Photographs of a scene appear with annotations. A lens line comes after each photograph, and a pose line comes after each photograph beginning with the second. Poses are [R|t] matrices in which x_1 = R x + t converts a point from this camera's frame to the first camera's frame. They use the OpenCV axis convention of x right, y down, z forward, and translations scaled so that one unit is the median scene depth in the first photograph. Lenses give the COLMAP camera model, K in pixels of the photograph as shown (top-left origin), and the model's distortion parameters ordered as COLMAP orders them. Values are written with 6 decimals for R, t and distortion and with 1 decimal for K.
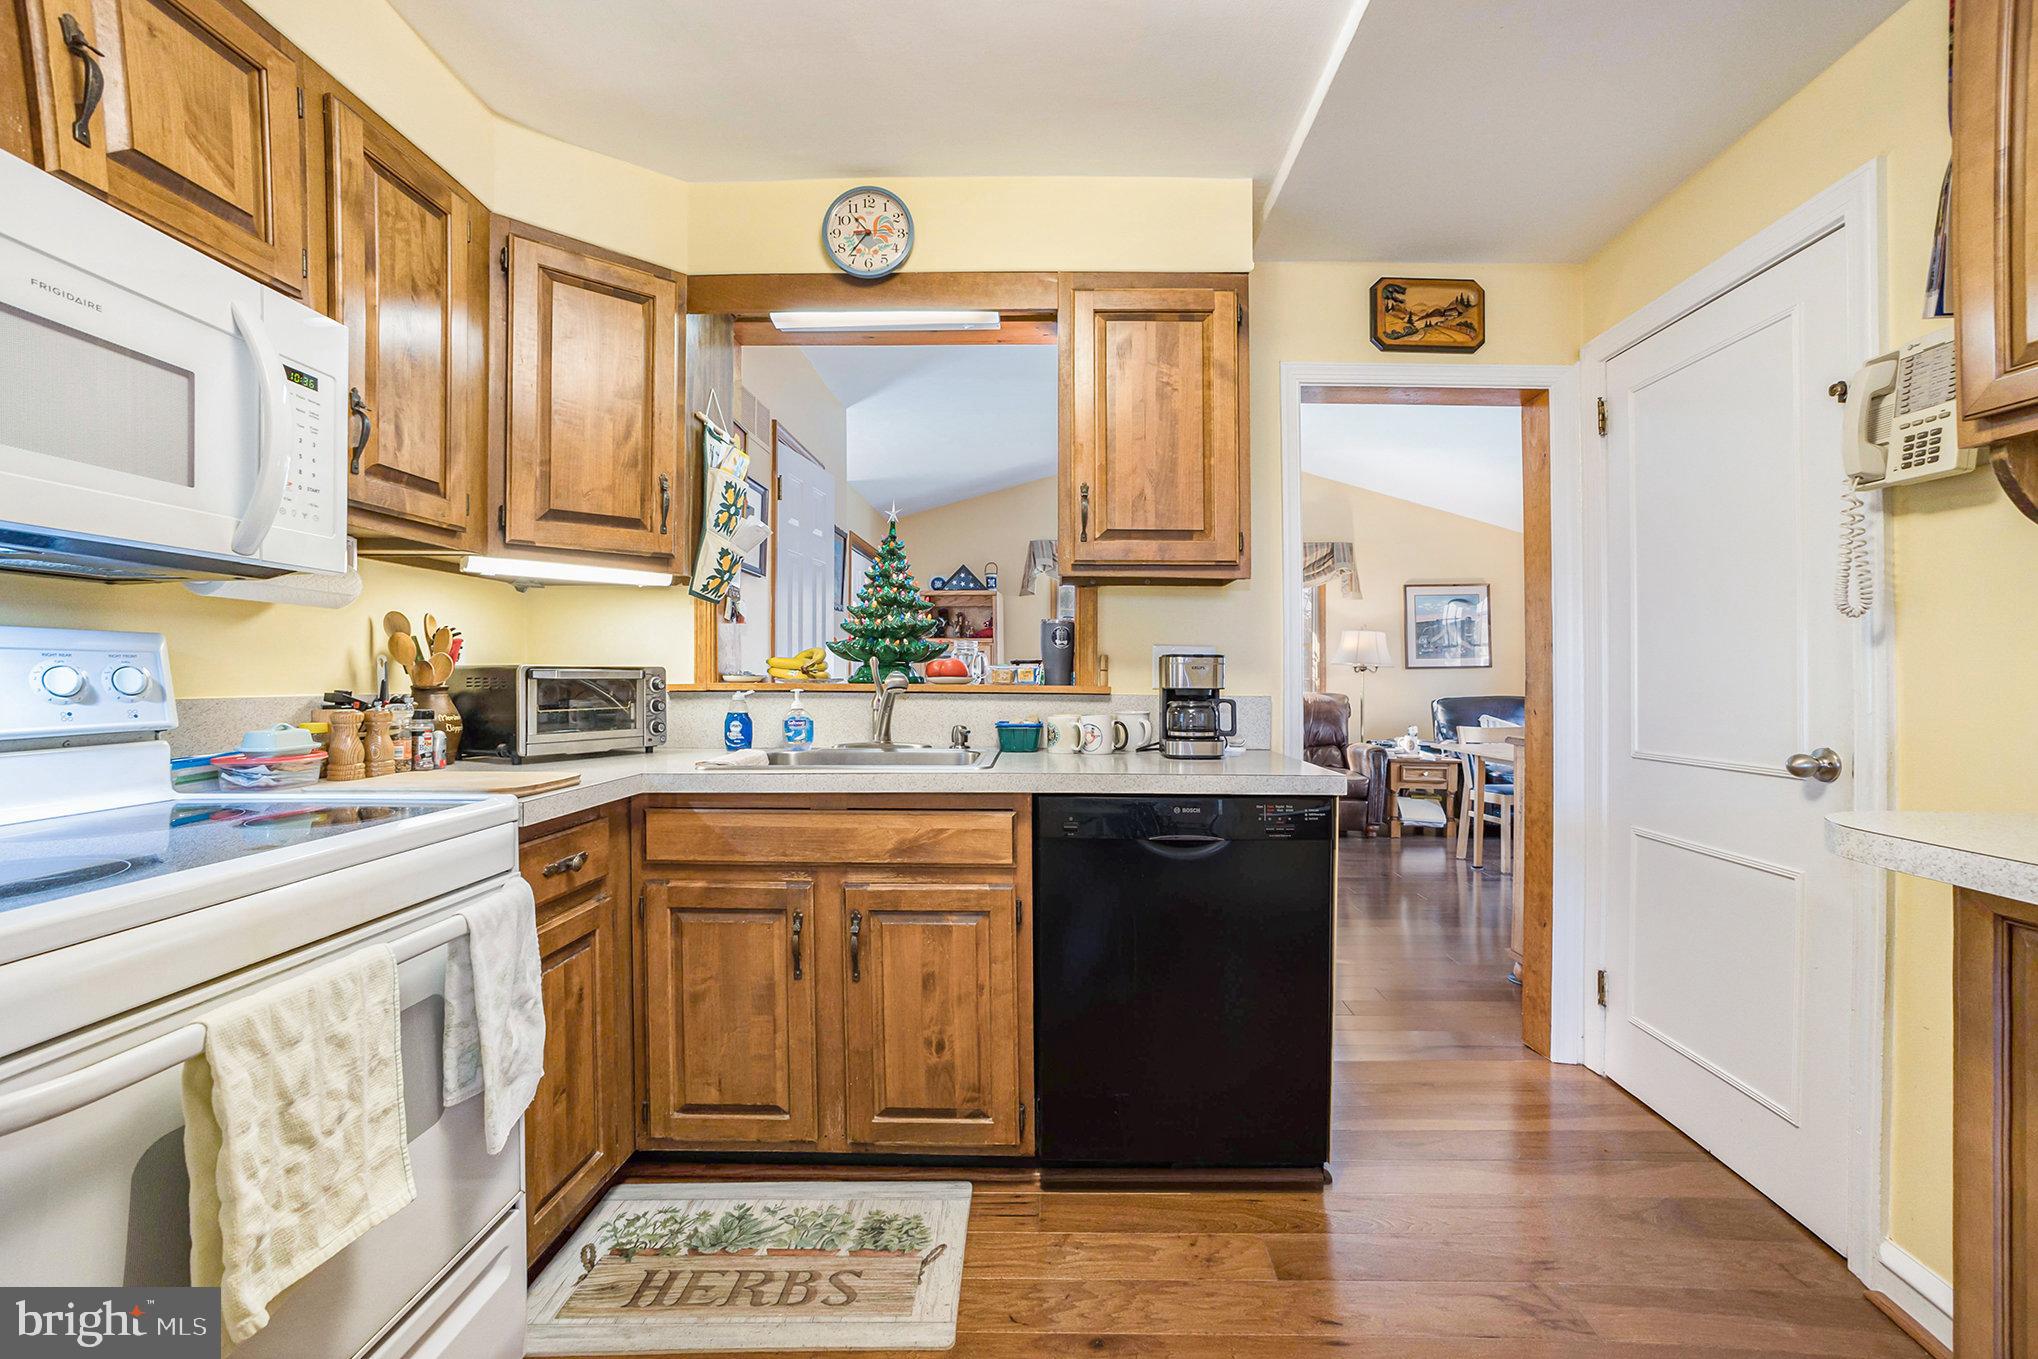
lens RADIAL K [[877.1, 0, 1062.9], [0, 877.1, 685.7], [0, 0, 1]] dist [-0.013281, 0.011591]
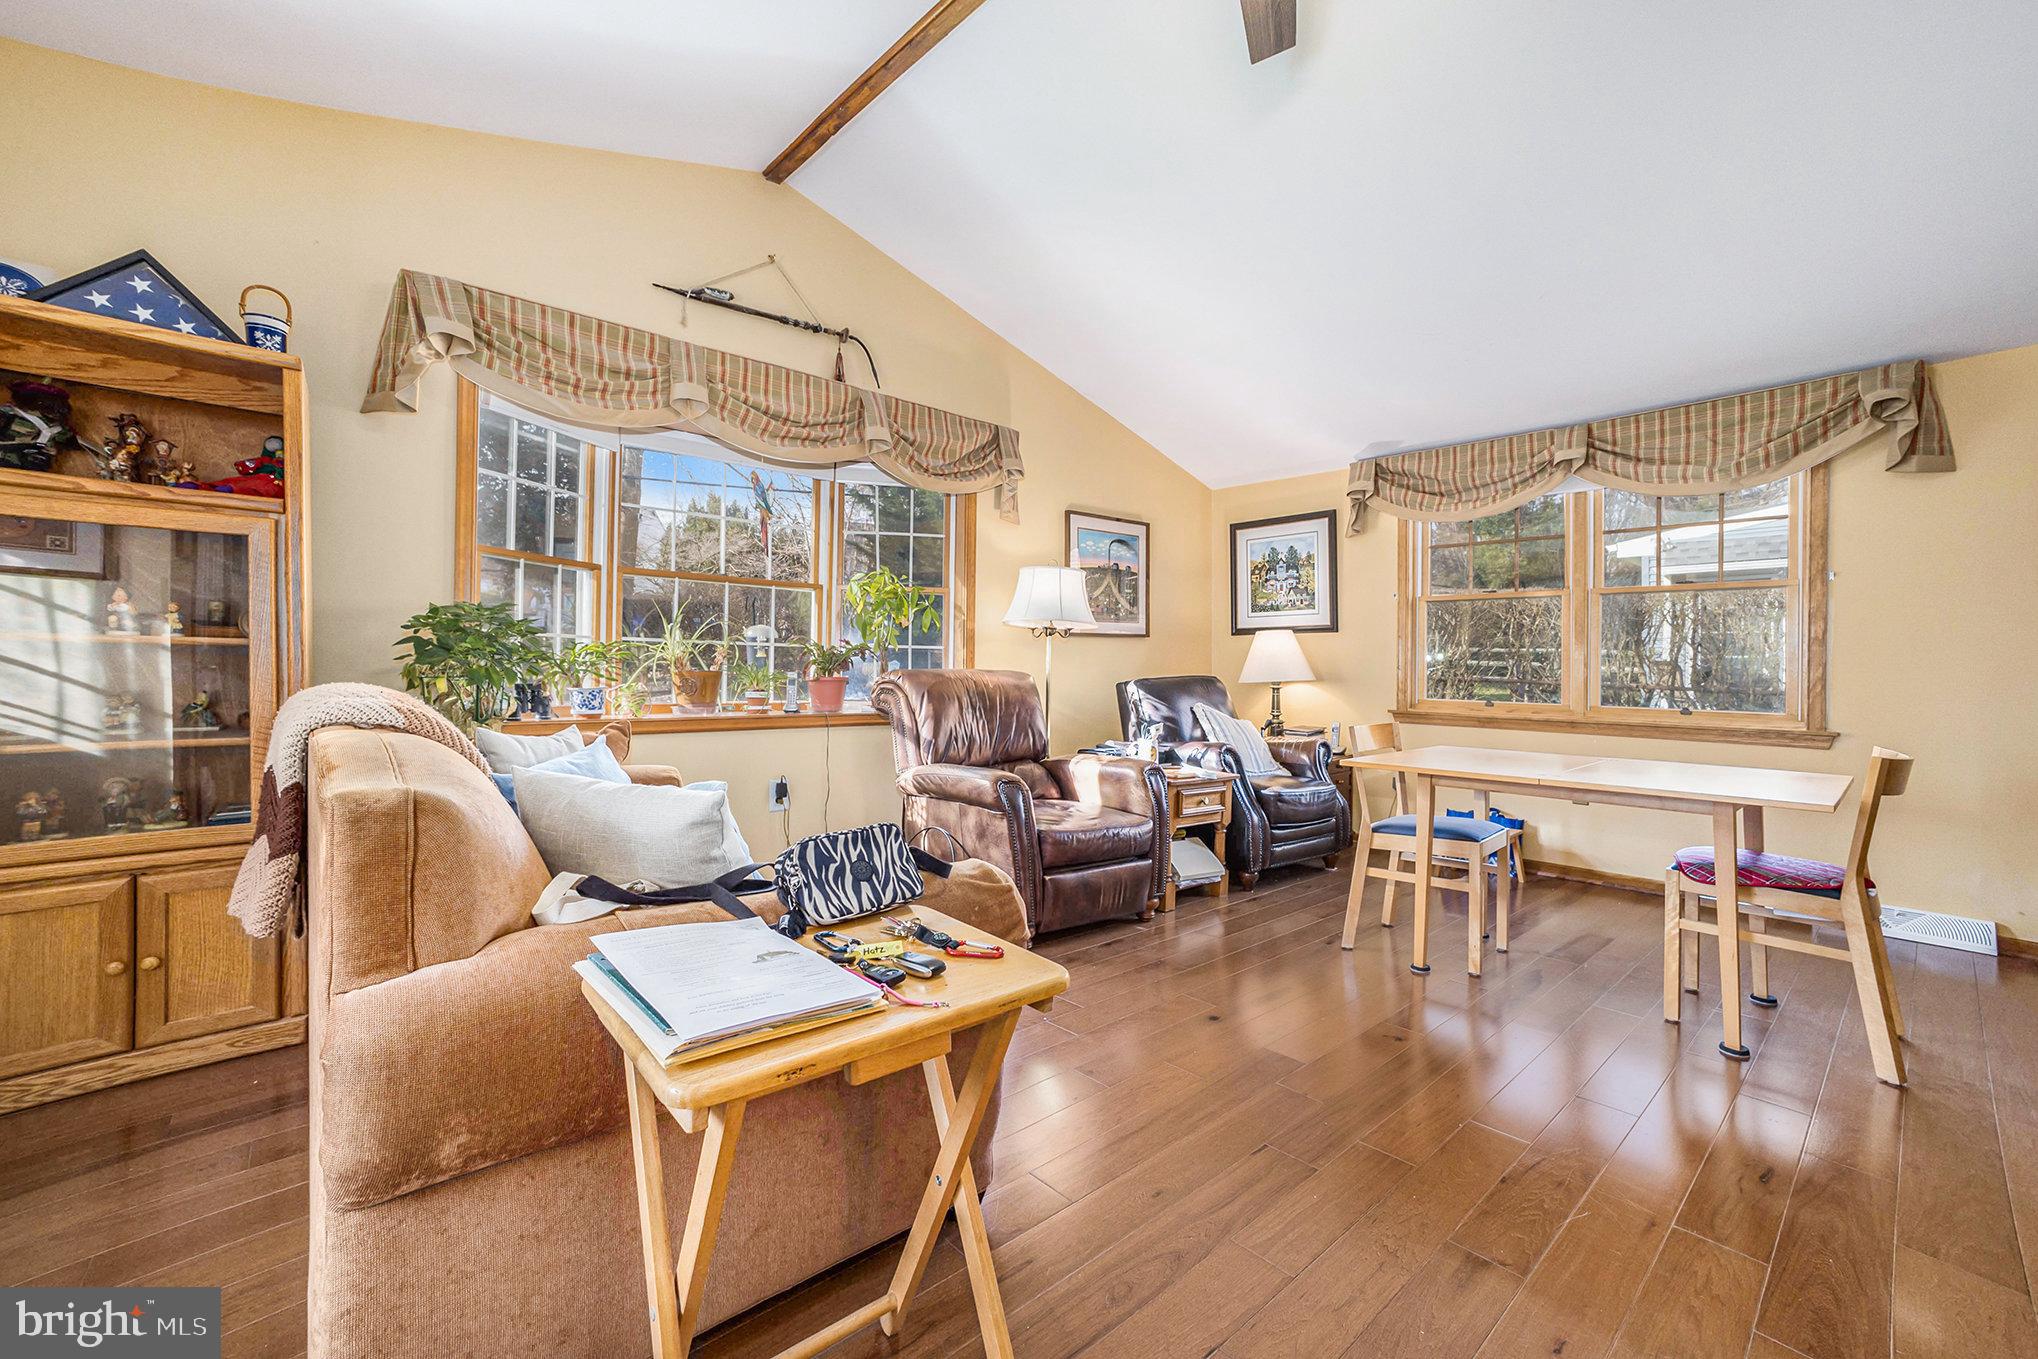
lens RADIAL K [[835.0, 0, 996.9], [0, 835.0, 677.5], [0, 0, 1]] dist [-0.011178, -0.000110]
pose [[0.755635, -0.004066, 0.654980, -0.263354], [-0.009117, 0.999819, 0.016725, 0.011600], [-0.654929, -0.018609, 0.755461, 1.915038]]
